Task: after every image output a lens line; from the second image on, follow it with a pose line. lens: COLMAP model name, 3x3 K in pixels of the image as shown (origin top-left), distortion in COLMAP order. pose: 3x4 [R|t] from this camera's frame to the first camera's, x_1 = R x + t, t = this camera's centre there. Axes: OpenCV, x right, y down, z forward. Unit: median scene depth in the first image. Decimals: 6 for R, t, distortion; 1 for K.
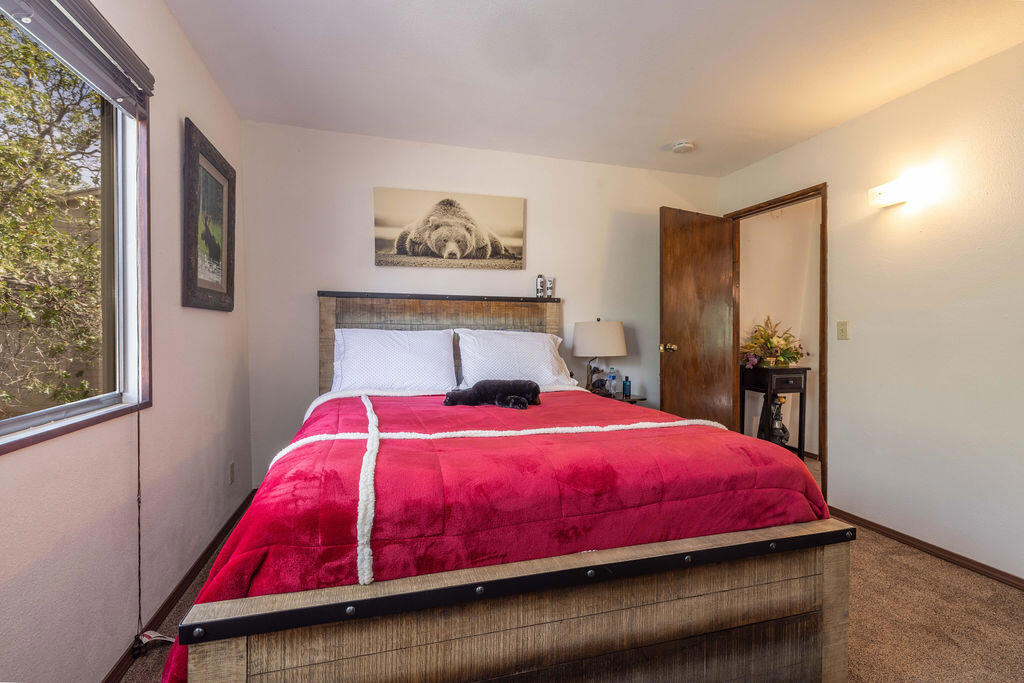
lens RADIAL K [[425.6, 0, 509.0], [0, 425.6, 333.2], [0, 0, 1]] dist [-0.001146, -0.000107]
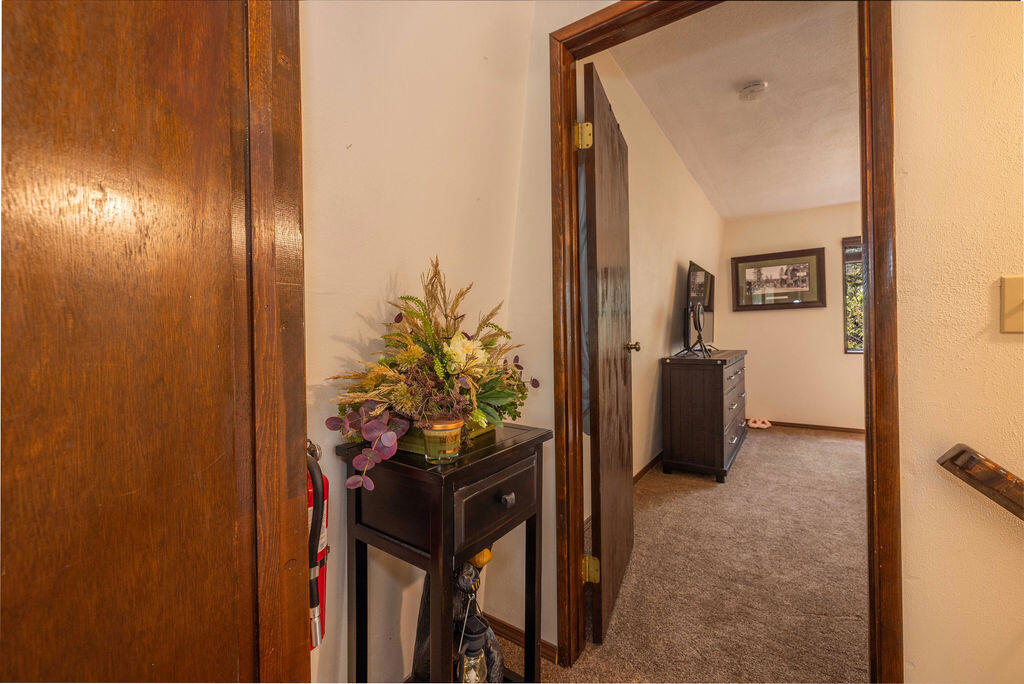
lens RADIAL K [[448.6, 0, 520.5], [0, 448.6, 335.4], [0, 0, 1]] dist [-0.002349, -0.000361]
pose [[0.739675, -0.012481, 0.672849, 0.460987], [0.007866, 0.999920, 0.009900, 0.005414], [-0.672919, -0.002030, 0.739714, 0.759591]]
